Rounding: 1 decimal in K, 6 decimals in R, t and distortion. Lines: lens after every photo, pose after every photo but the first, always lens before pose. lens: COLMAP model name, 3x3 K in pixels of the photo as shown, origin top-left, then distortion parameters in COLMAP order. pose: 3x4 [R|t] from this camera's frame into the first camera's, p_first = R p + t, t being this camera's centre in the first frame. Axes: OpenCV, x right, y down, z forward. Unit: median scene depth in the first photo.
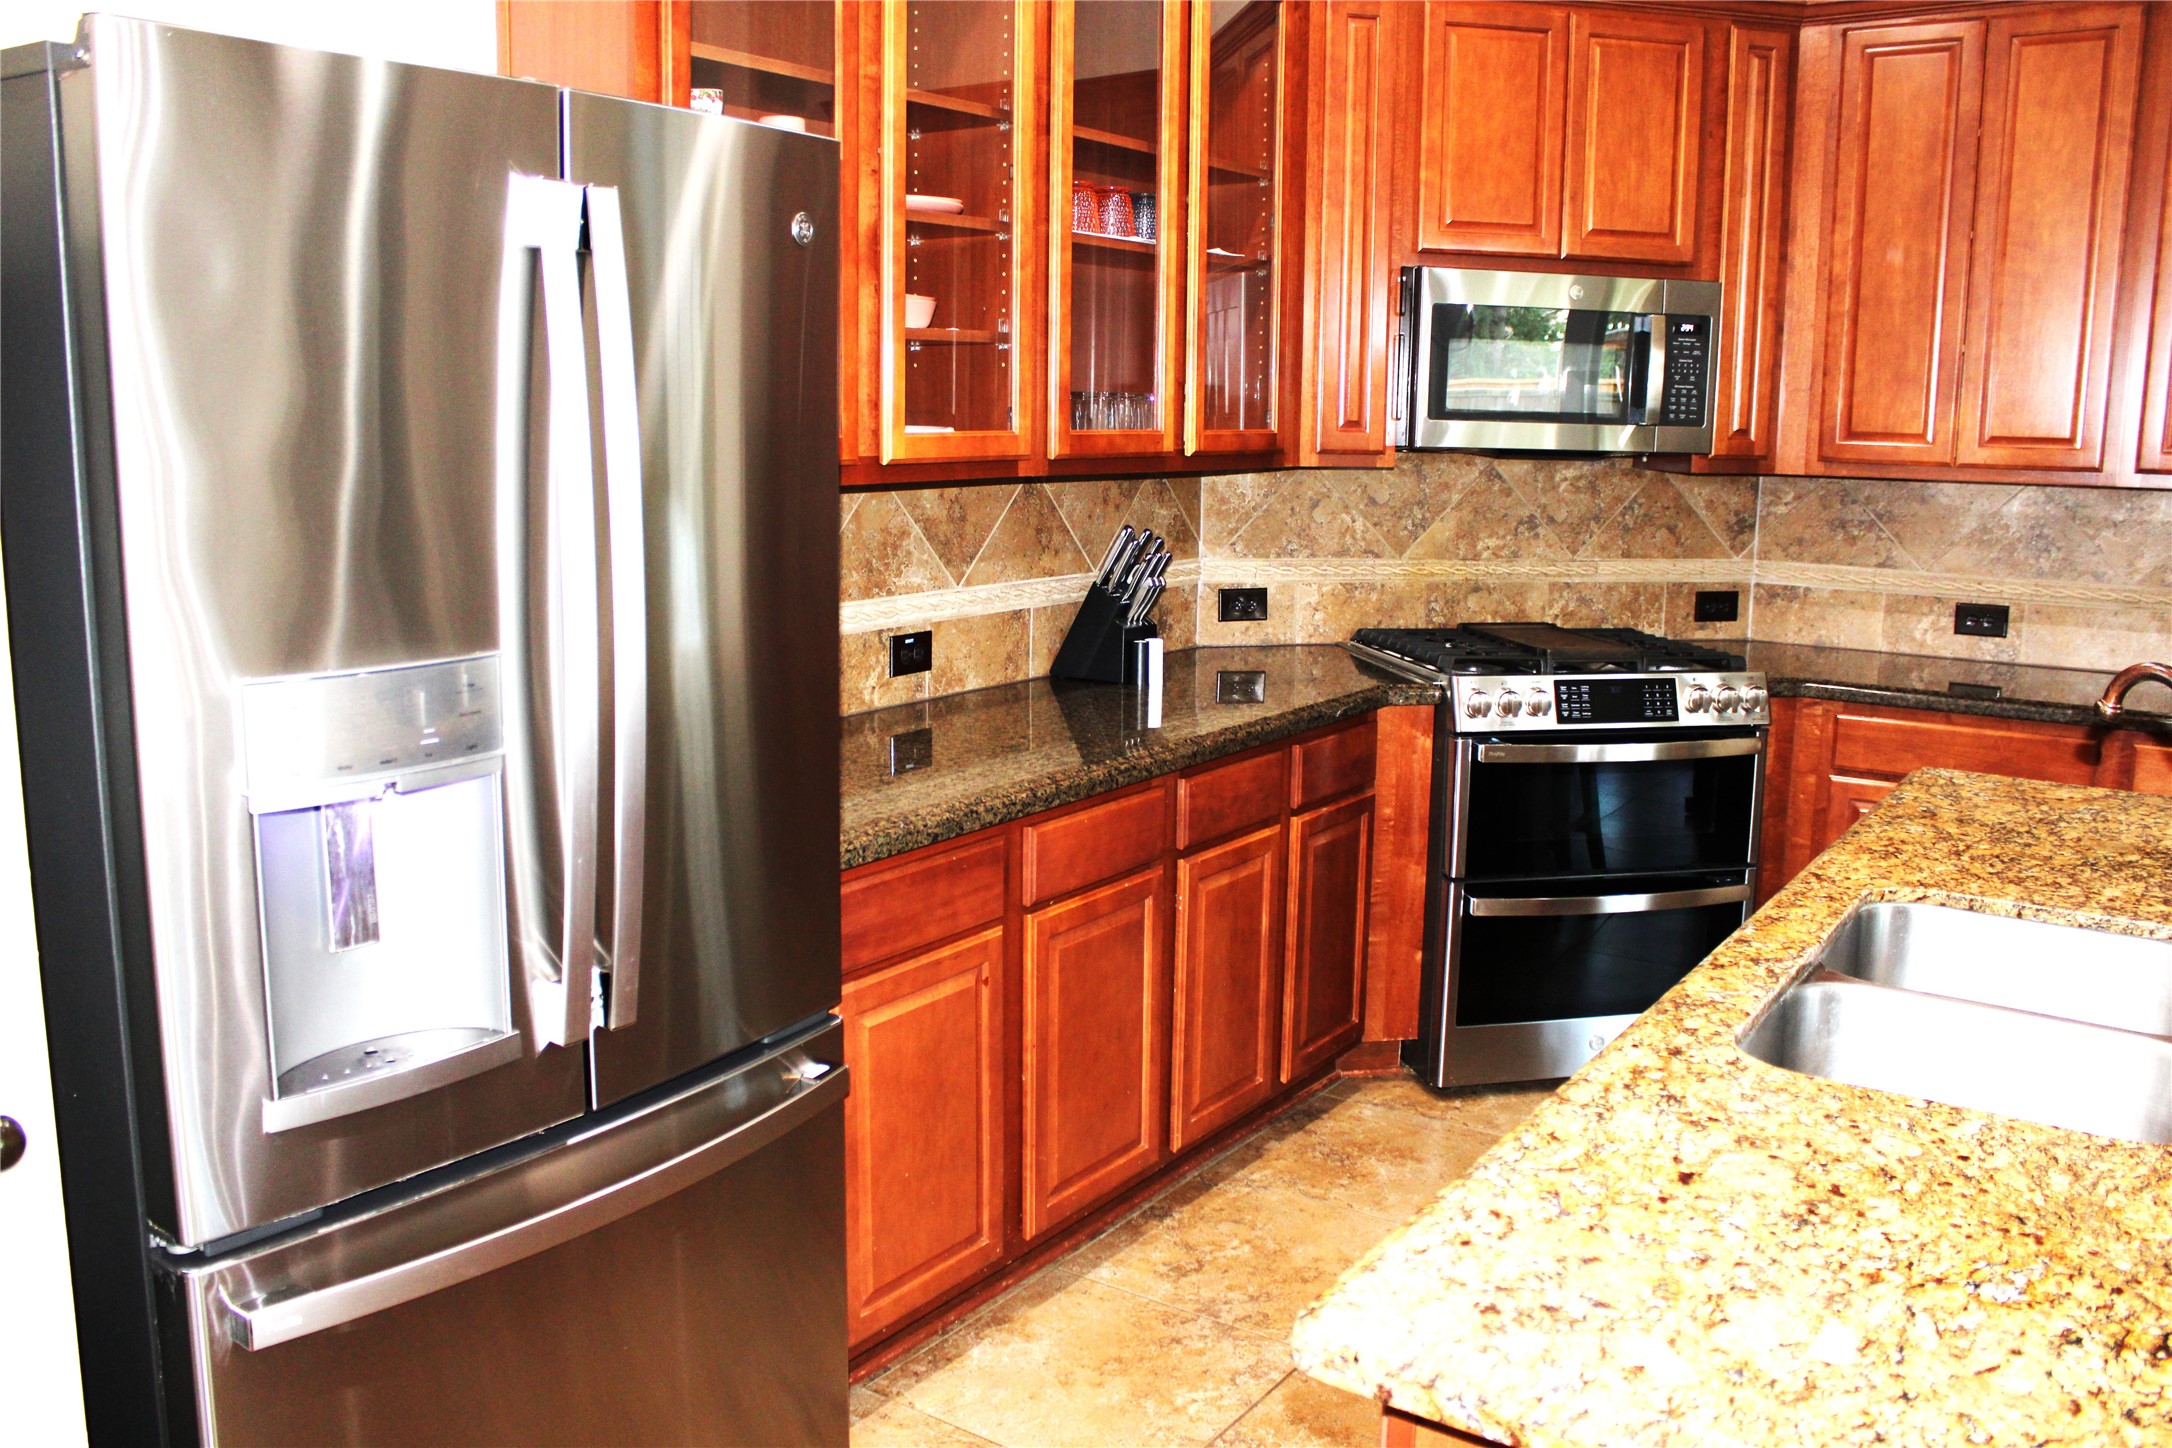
lens RADIAL K [[1808.8, 0, 1086.0], [0, 1808.8, 724.0], [0, 0, 1]] dist [-0.161647, 0.148814]
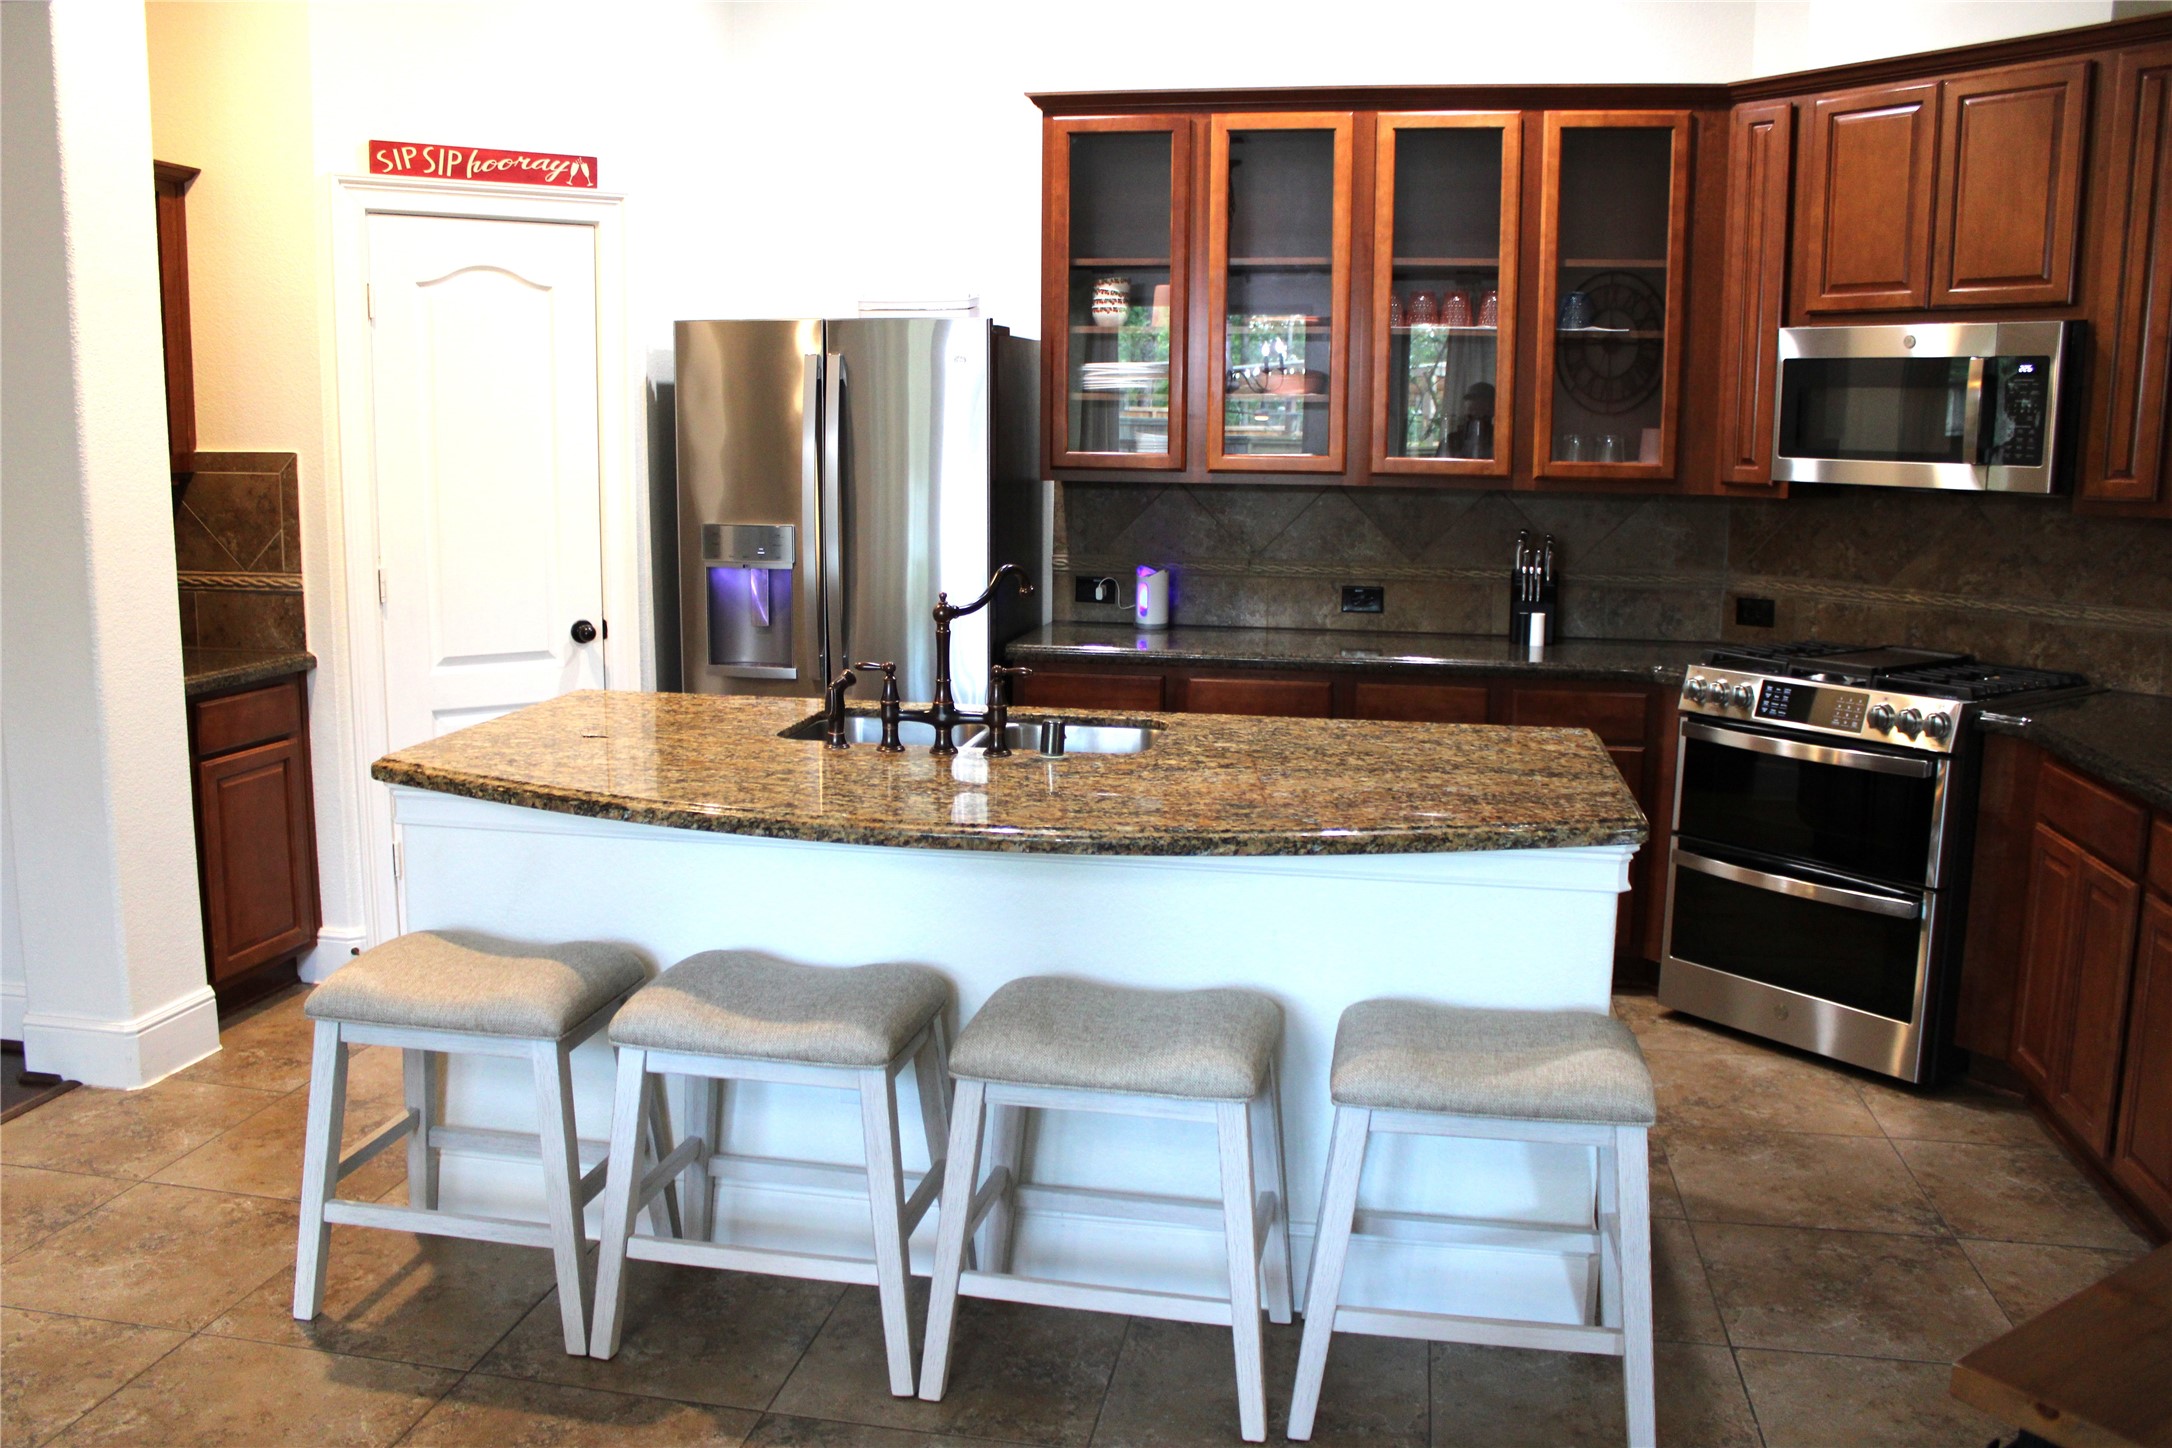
lens RADIAL K [[1808.8, 0, 1086.0], [0, 1808.8, 724.0], [0, 0, 1]] dist [-0.161647, 0.148814]
pose [[0.421062, 0.140421, -0.896096, 0.949120], [-0.163152, 0.983555, 0.077464, -0.011588], [0.892238, 0.113583, 0.437048, 0.095651]]
